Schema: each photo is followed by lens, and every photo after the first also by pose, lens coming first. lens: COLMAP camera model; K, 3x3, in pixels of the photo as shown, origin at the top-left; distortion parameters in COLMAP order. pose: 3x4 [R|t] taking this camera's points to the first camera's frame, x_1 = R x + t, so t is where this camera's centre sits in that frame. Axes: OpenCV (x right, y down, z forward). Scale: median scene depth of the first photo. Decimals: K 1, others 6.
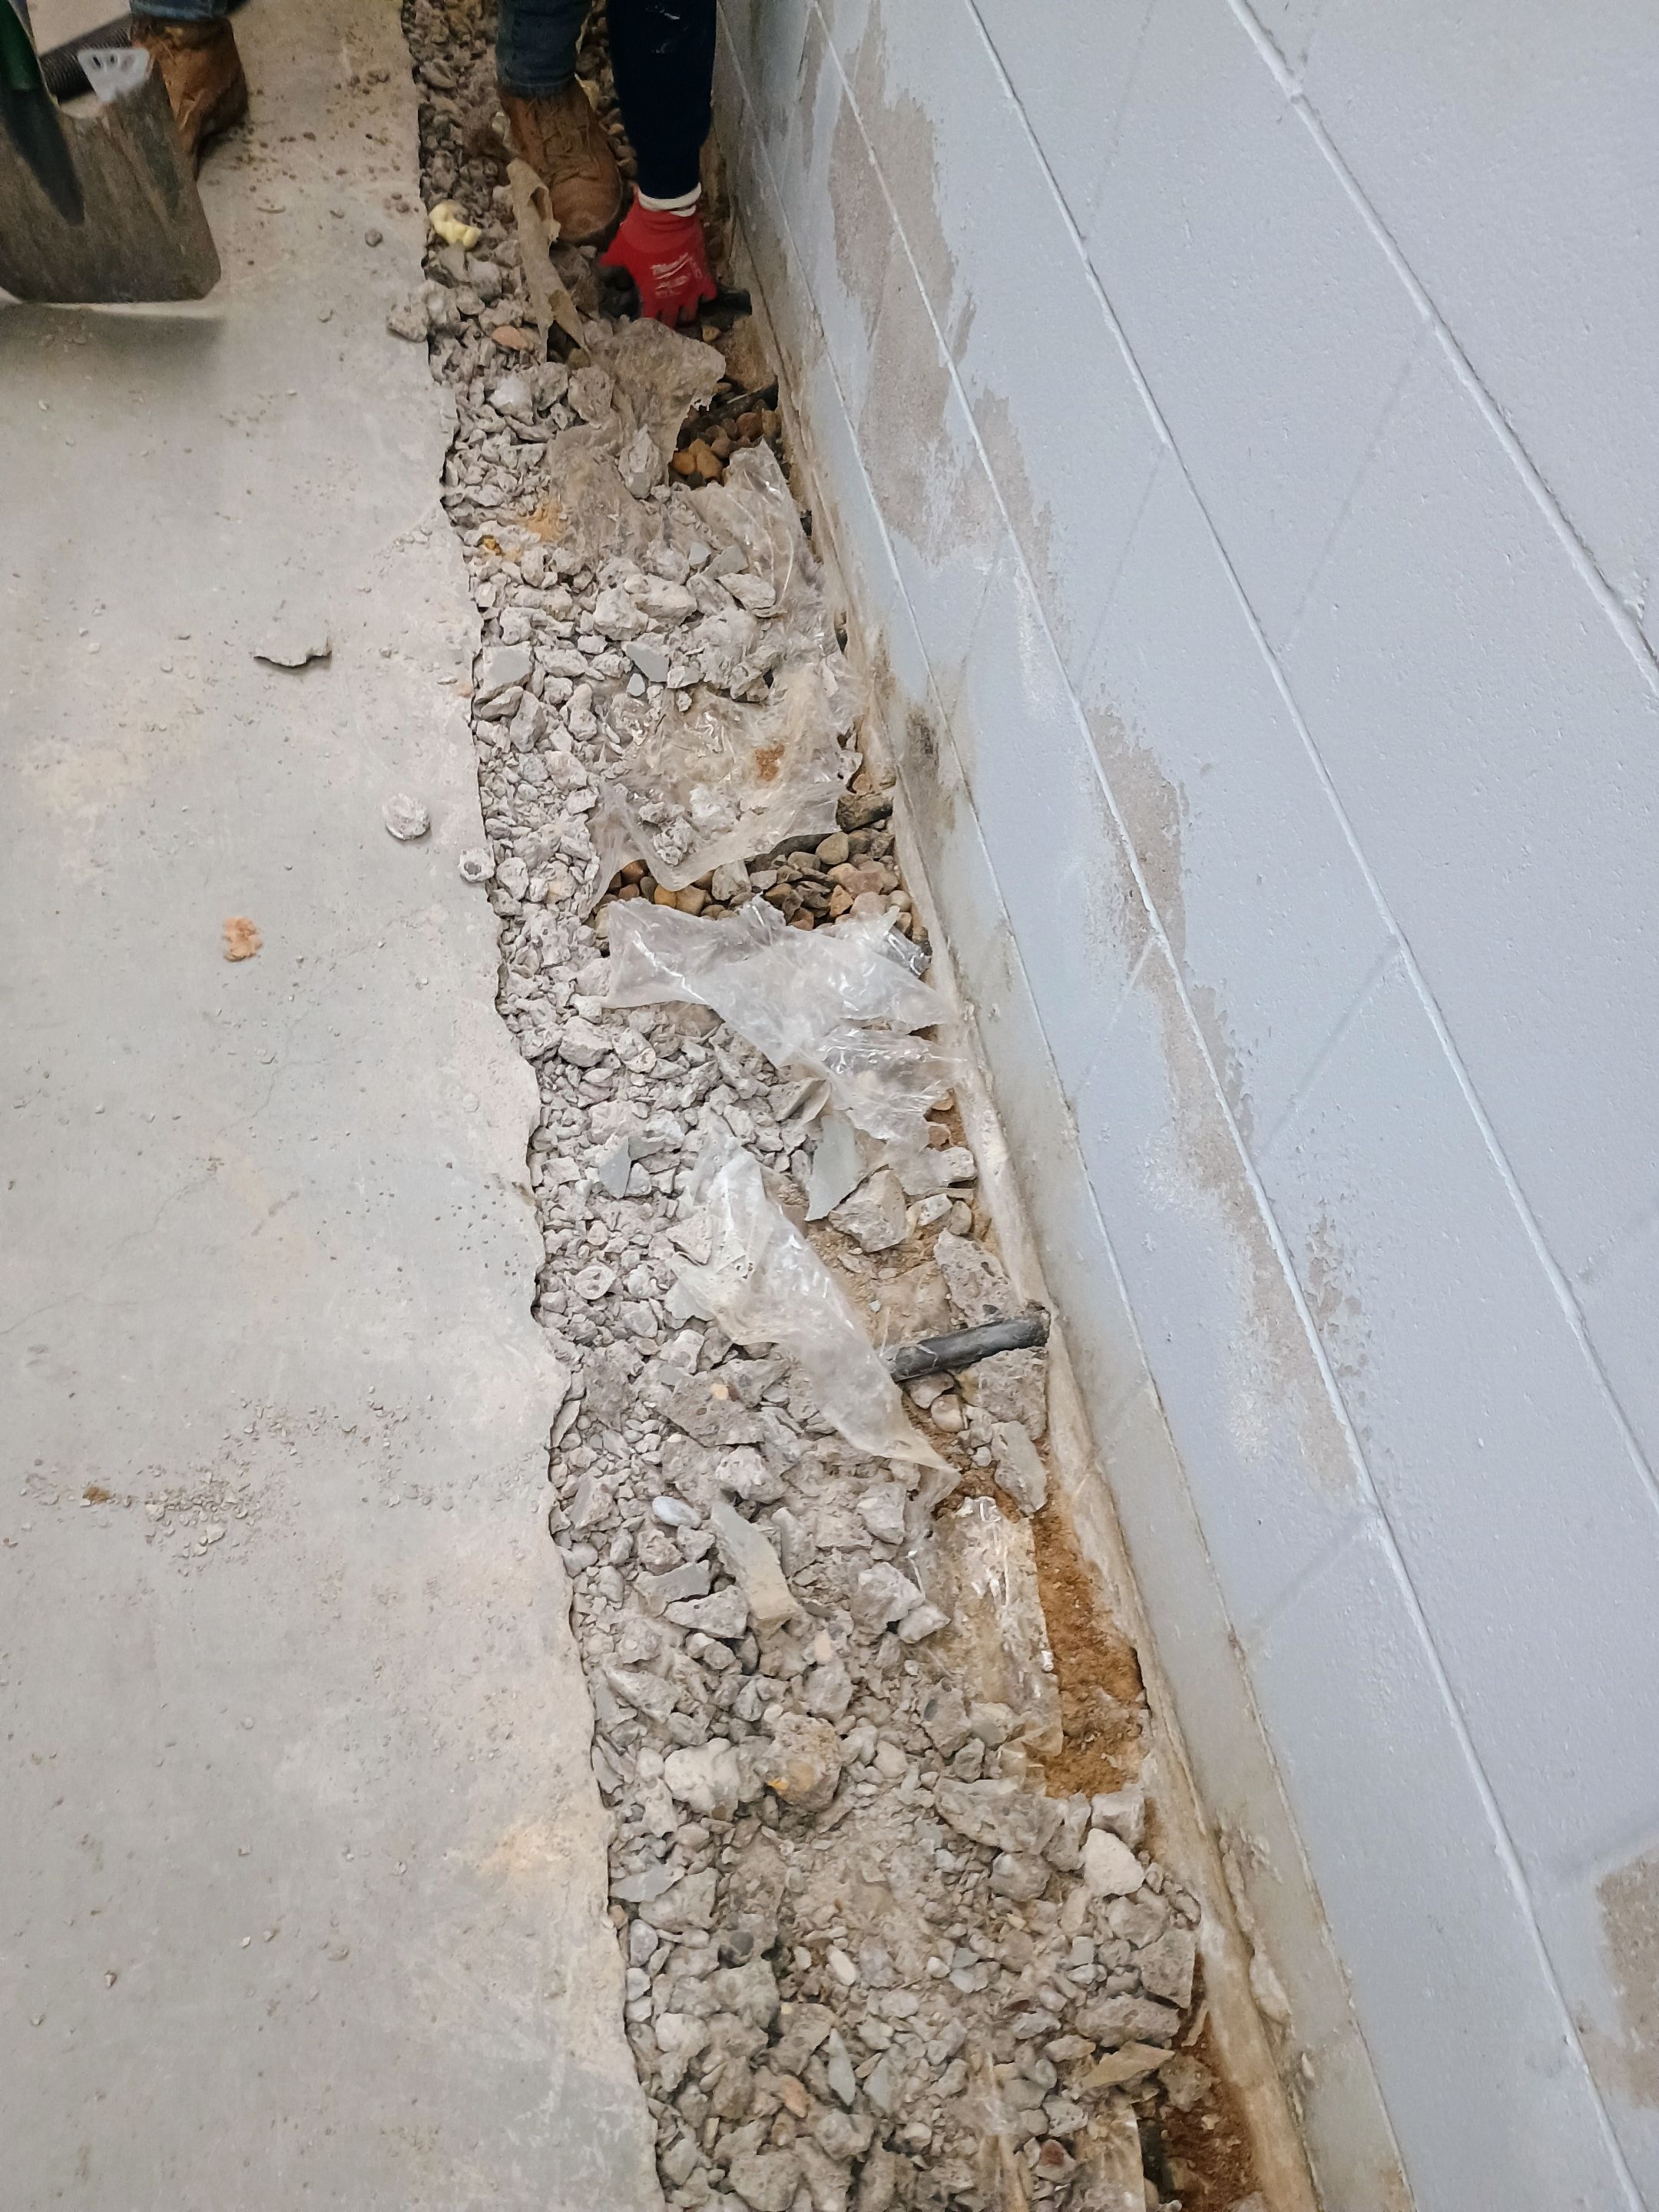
lens RADIAL K [[1868.0, 0, 818.8], [0, 1868.0, 1130.3], [0, 0, 1]] dist [0.063569, -0.073748]
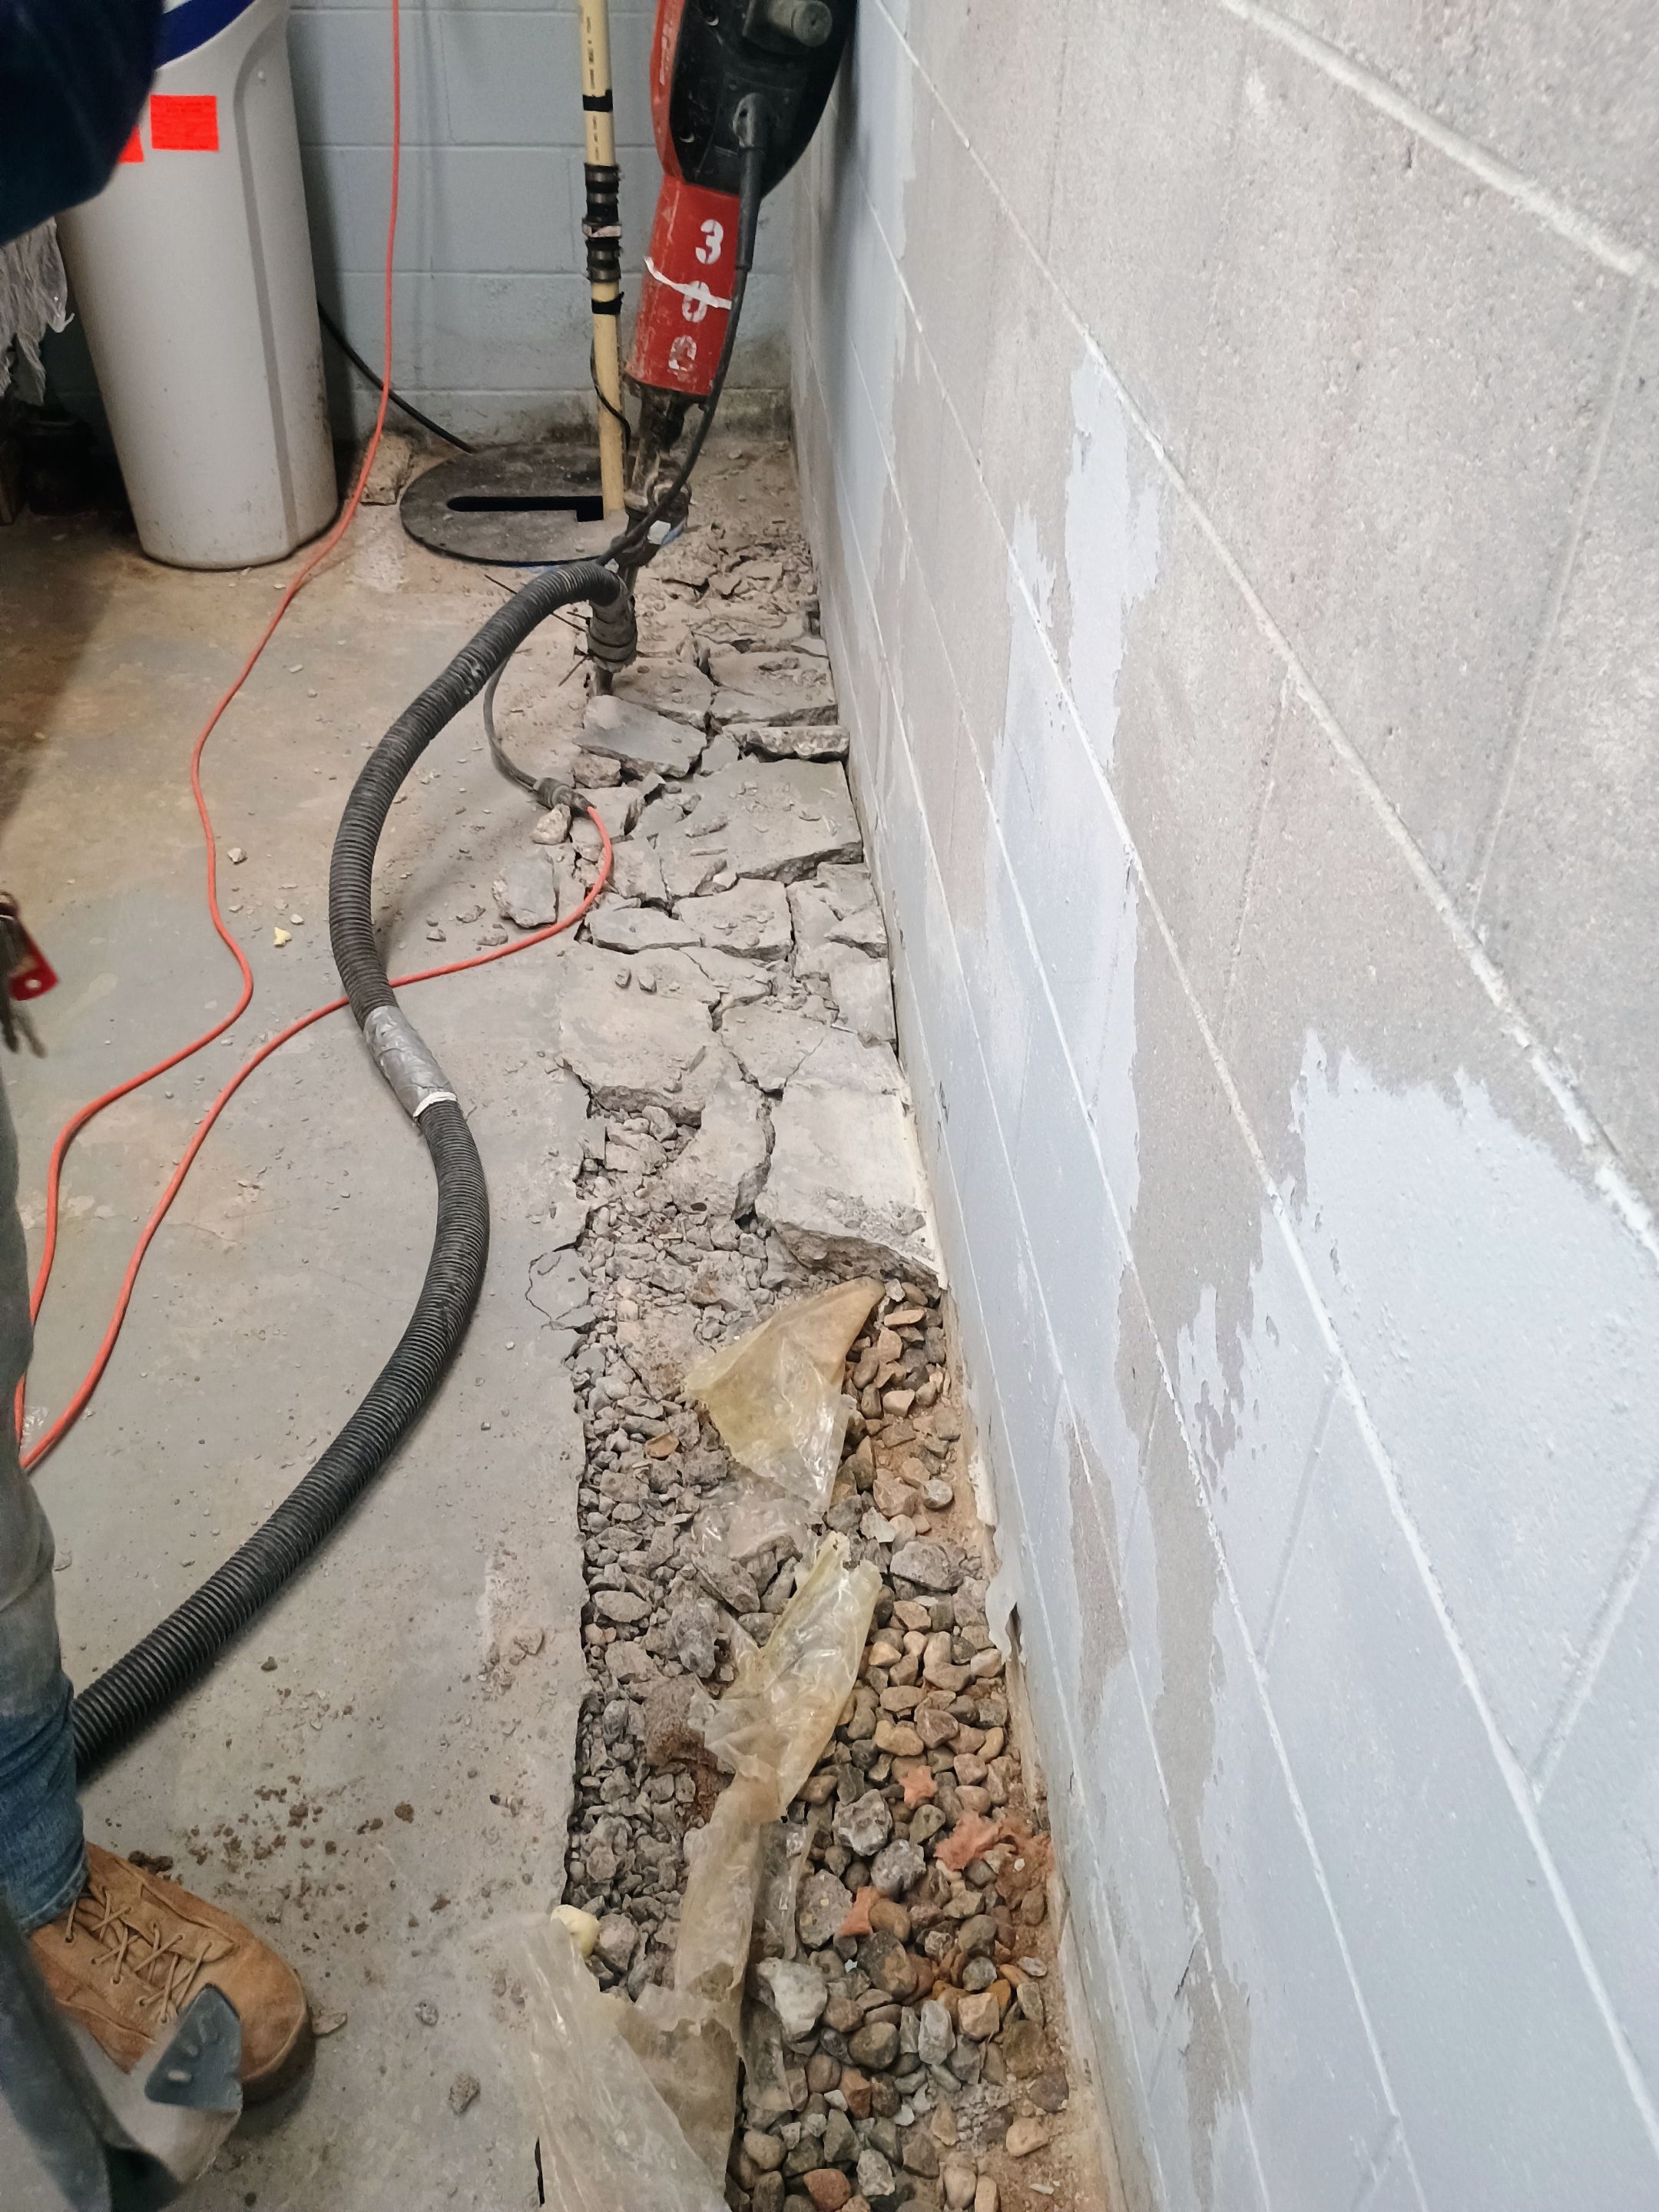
lens RADIAL K [[1868.0, 0, 809.8], [0, 1868.0, 1104.1], [0, 0, 1]] dist [0.063569, -0.073748]
pose [[0.982897, -0.044827, -0.178616, -0.006657], [-0.009779, 0.955847, -0.293701, -0.763393], [0.183896, 0.290425, 0.939061, 0.462792]]
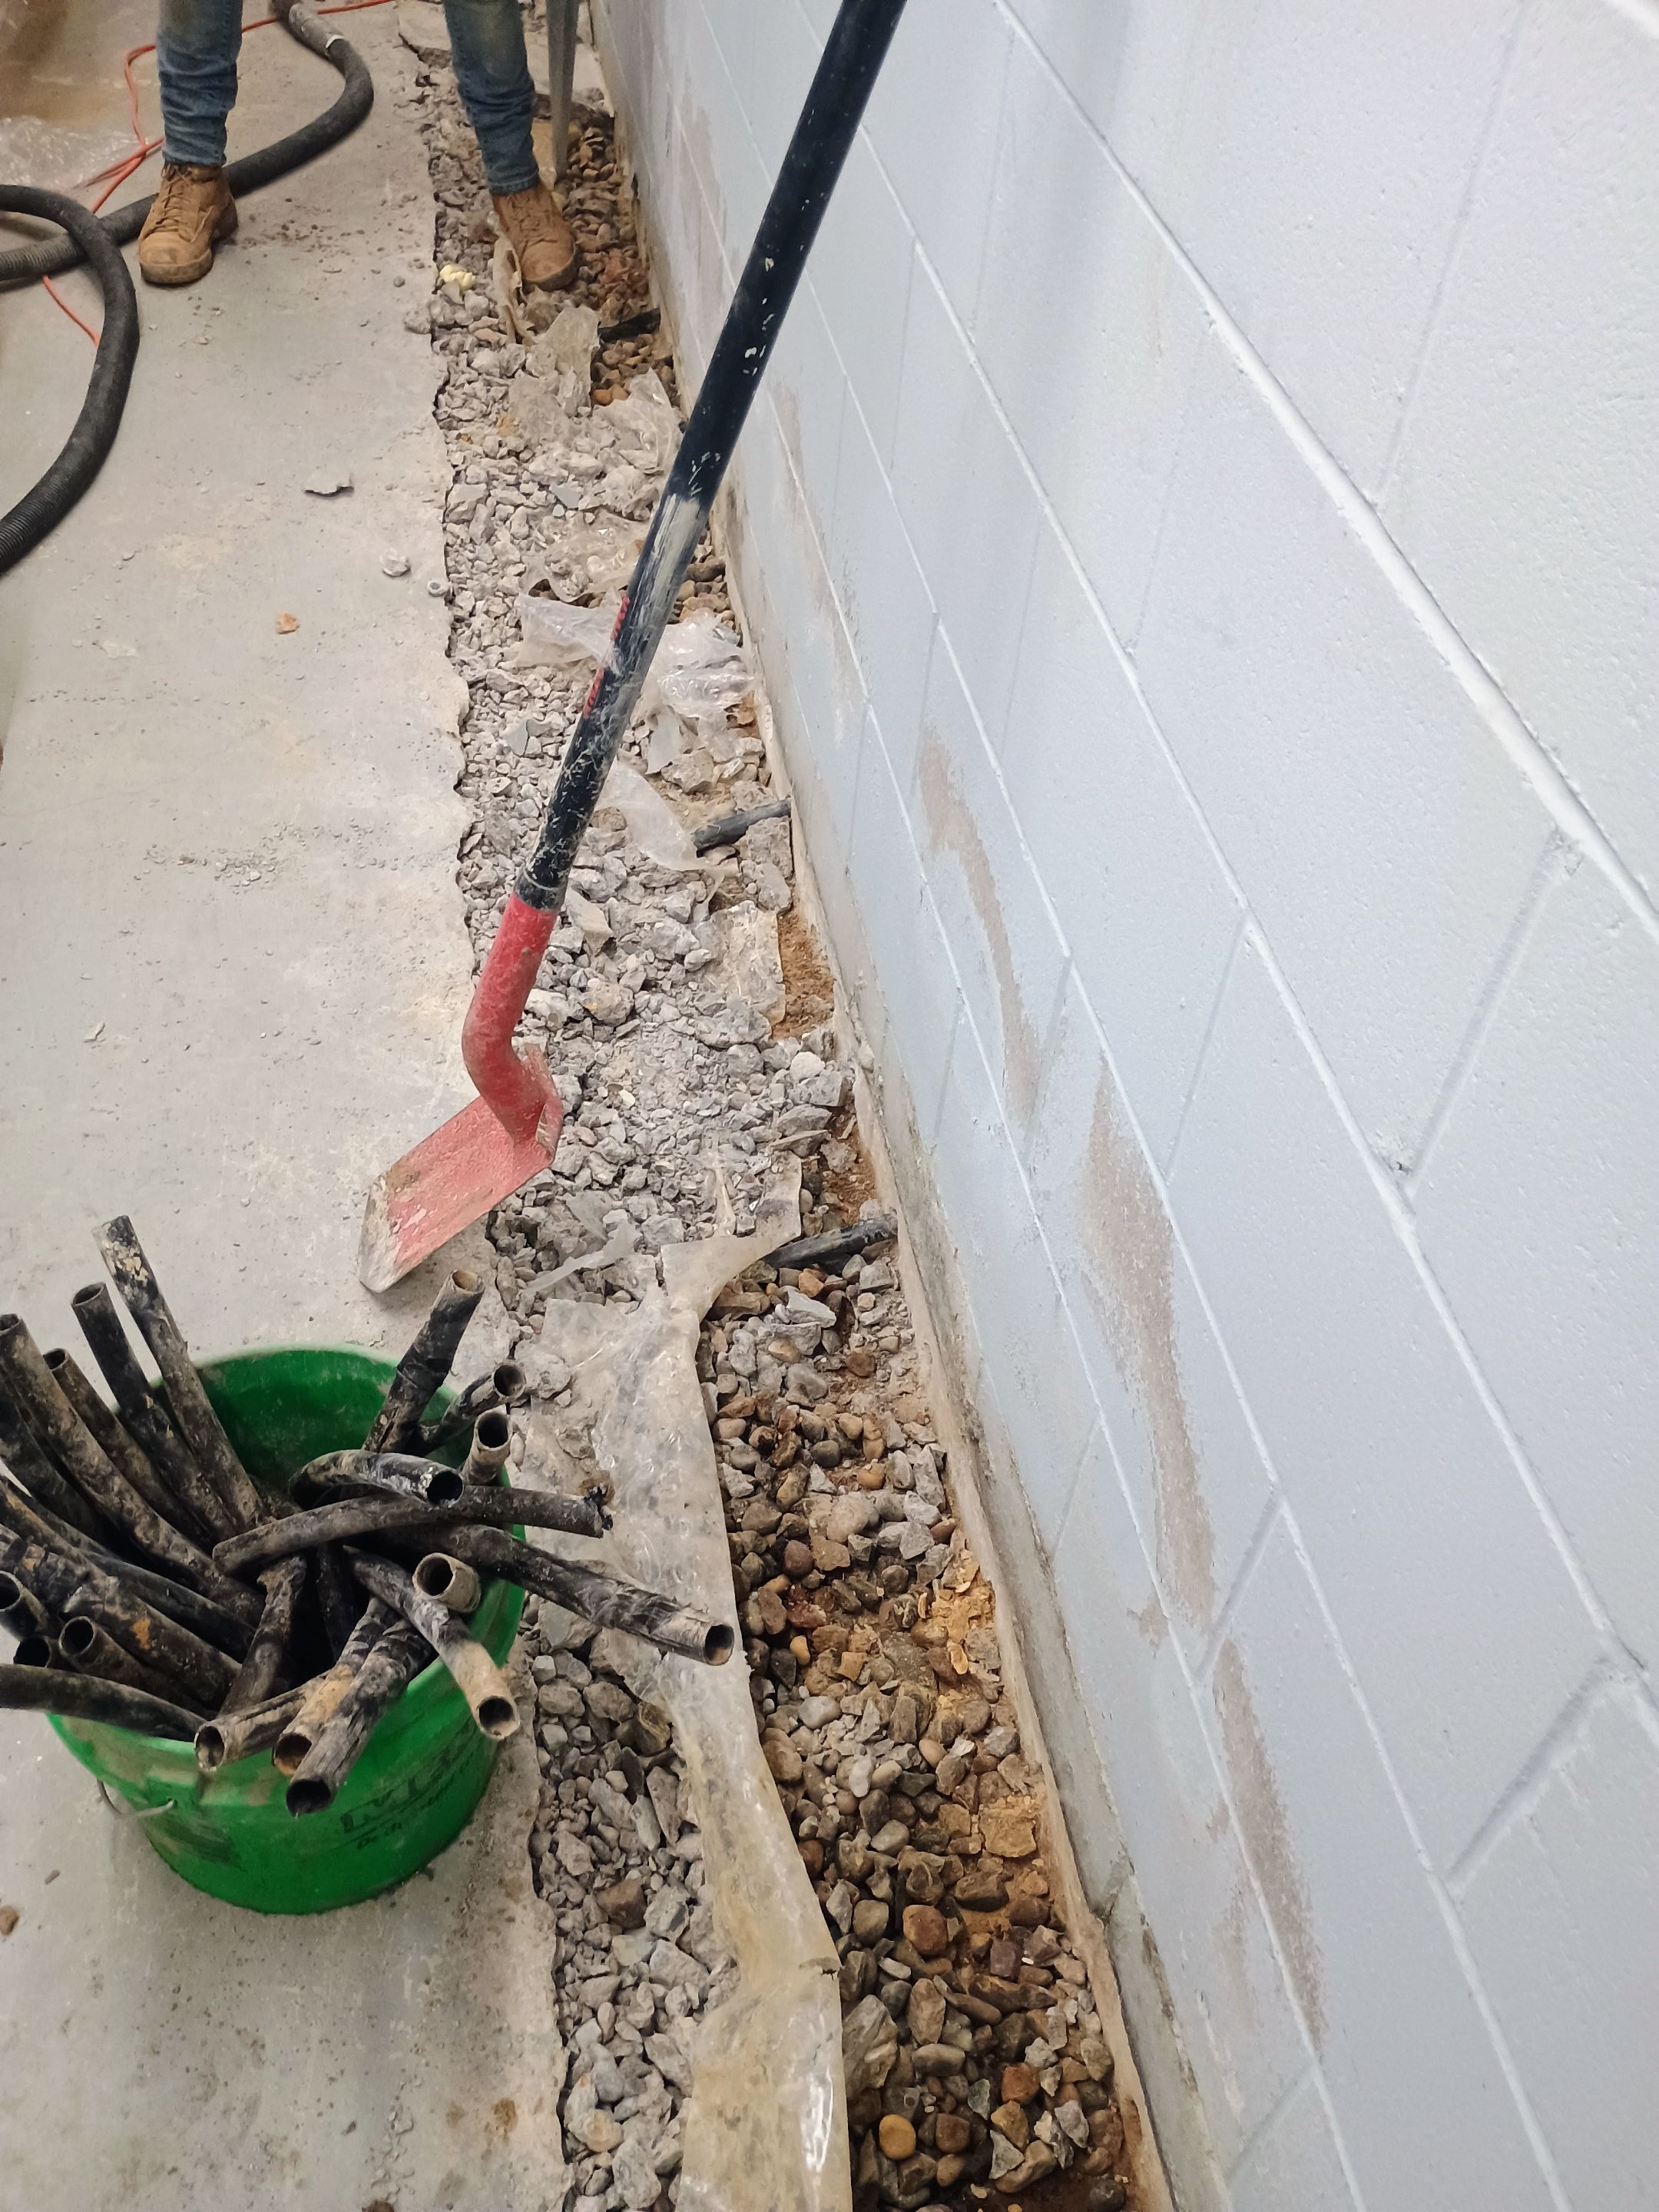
lens RADIAL K [[1868.0, 0, 811.4], [0, 1868.0, 1105.0], [0, 0, 1]] dist [0.063569, -0.073748]
pose [[0.994613, -0.055580, -0.087502, 0.230311], [0.041914, 0.987657, -0.150918, 0.515631], [0.094810, 0.146438, 0.984666, -0.427828]]
